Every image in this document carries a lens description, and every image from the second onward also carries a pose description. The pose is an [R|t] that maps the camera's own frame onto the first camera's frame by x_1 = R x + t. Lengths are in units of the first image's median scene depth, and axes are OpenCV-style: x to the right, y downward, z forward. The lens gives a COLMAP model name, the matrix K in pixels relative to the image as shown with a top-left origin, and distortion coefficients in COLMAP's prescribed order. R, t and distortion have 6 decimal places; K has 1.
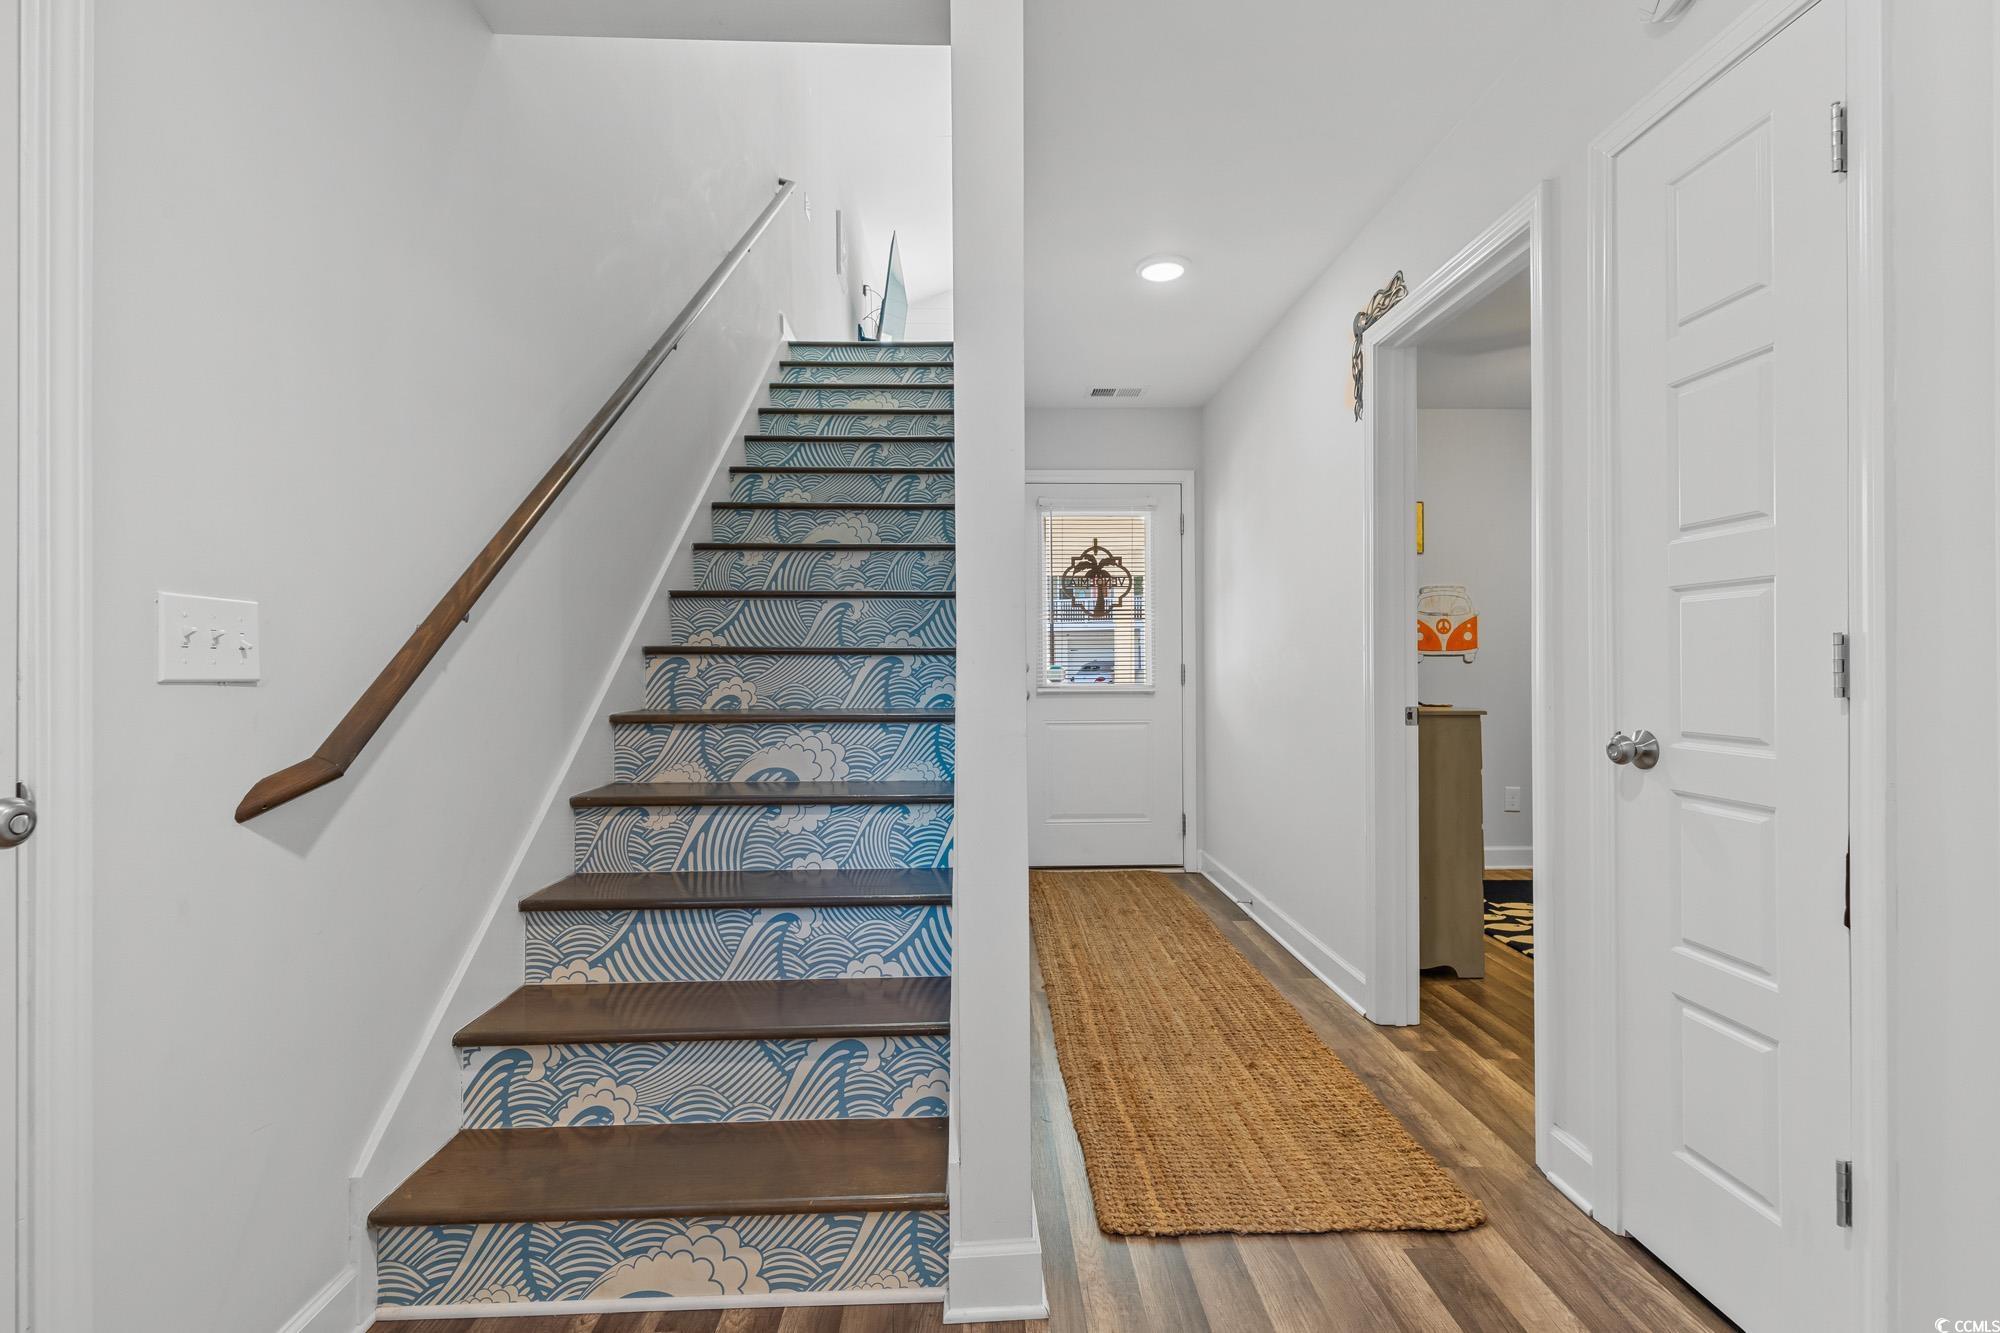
lens RADIAL K [[915.6, 0, 1011.2], [0, 915.6, 669.1], [0, 0, 1]] dist [0.007745, -0.000464]
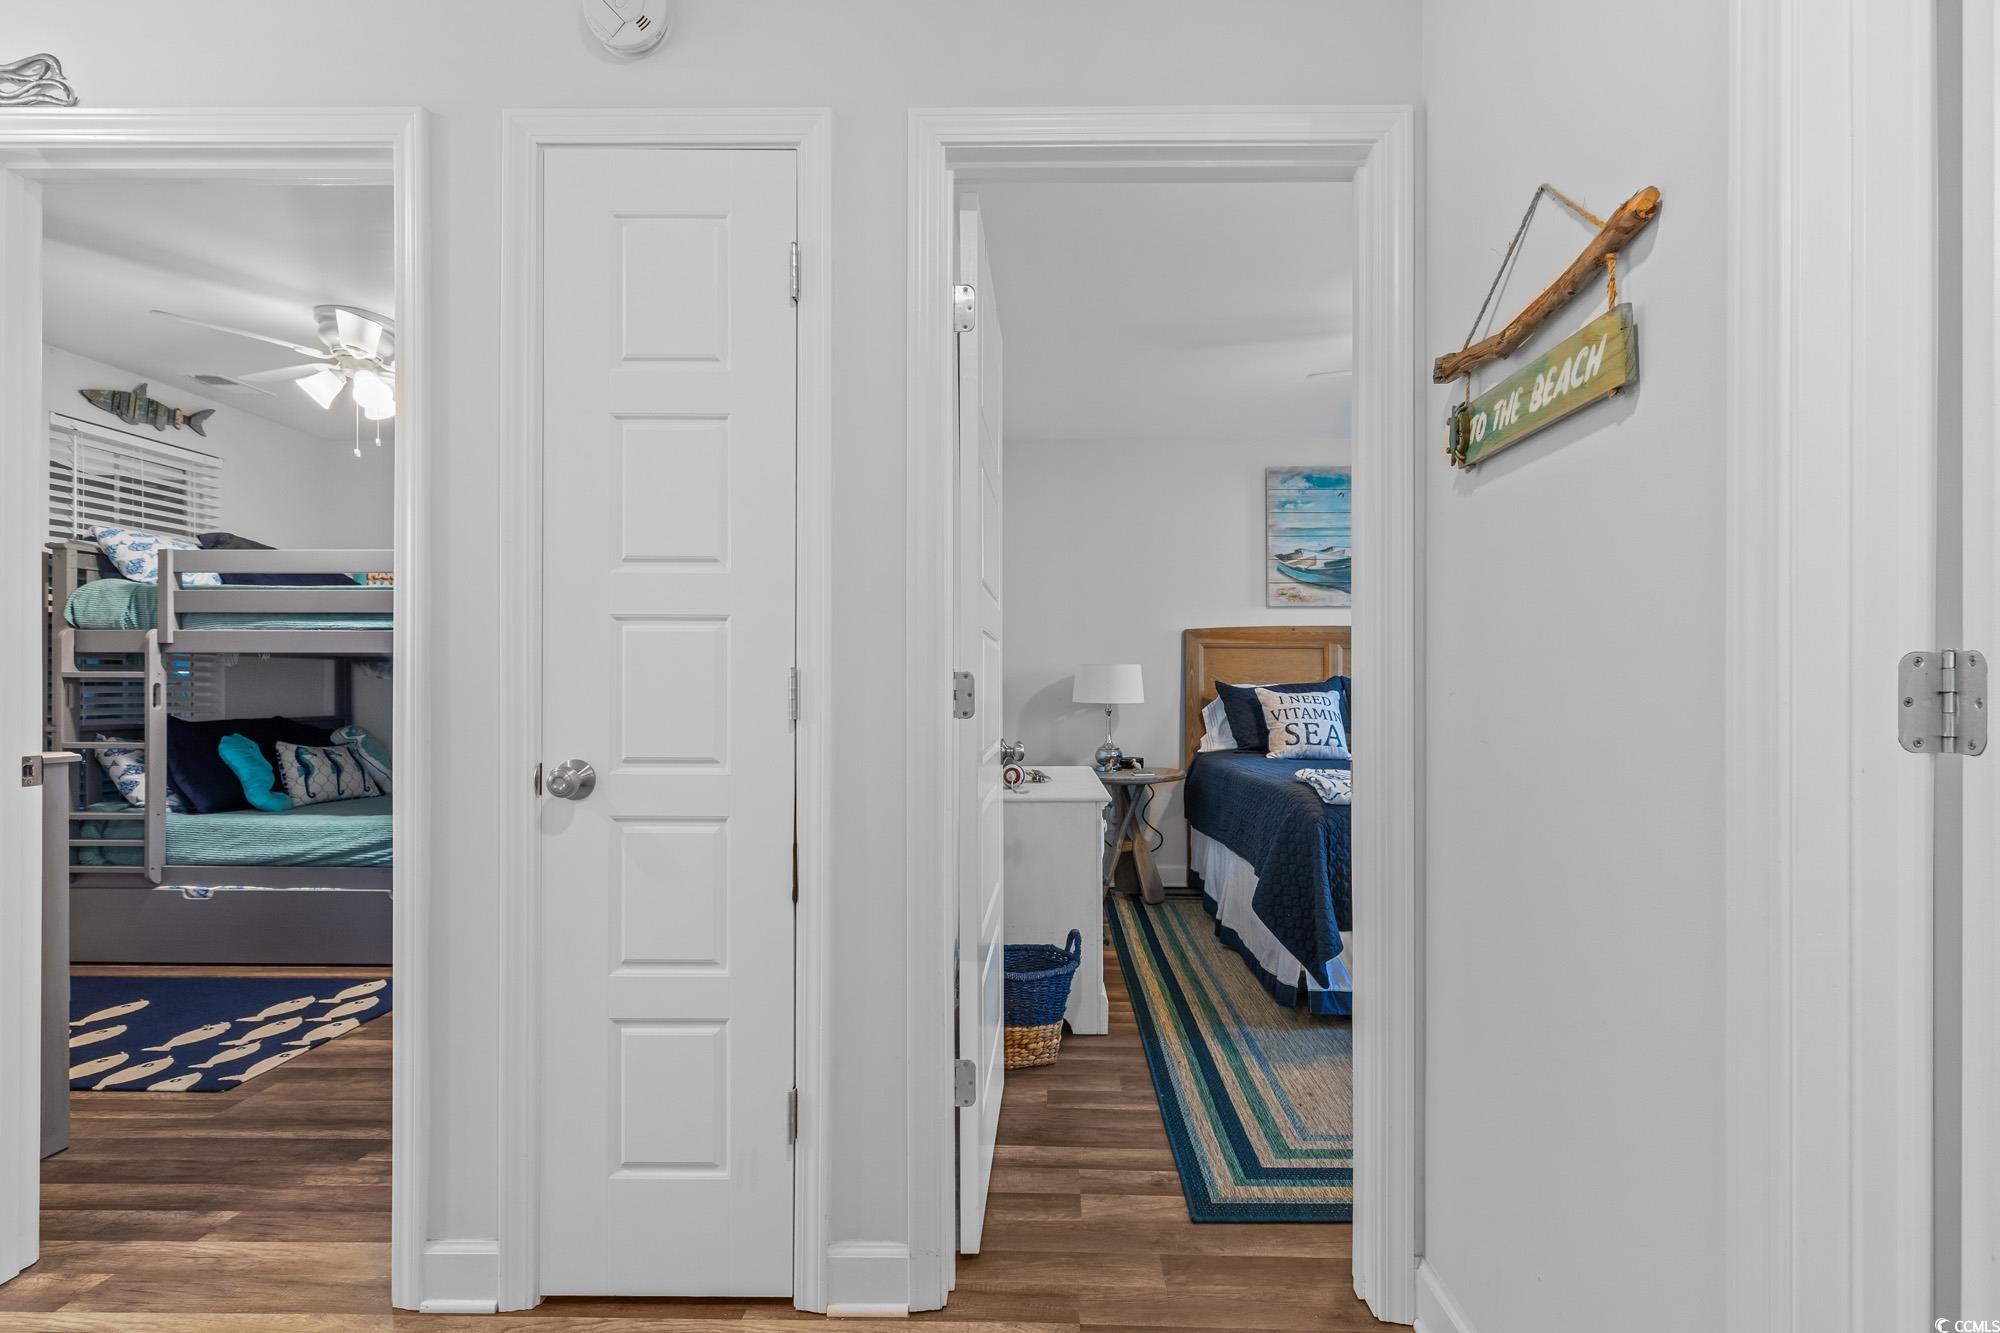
lens RADIAL K [[902.3, 0, 1040.1], [0, 902.3, 687.9], [0, 0, 1]] dist [0.000766, -0.000220]
pose [[0.049657, 0.006601, 0.998745, -0.212717], [-0.000799, 0.999978, -0.006569, -0.002532], [-0.998766, -0.000472, 0.049661, 0.421795]]
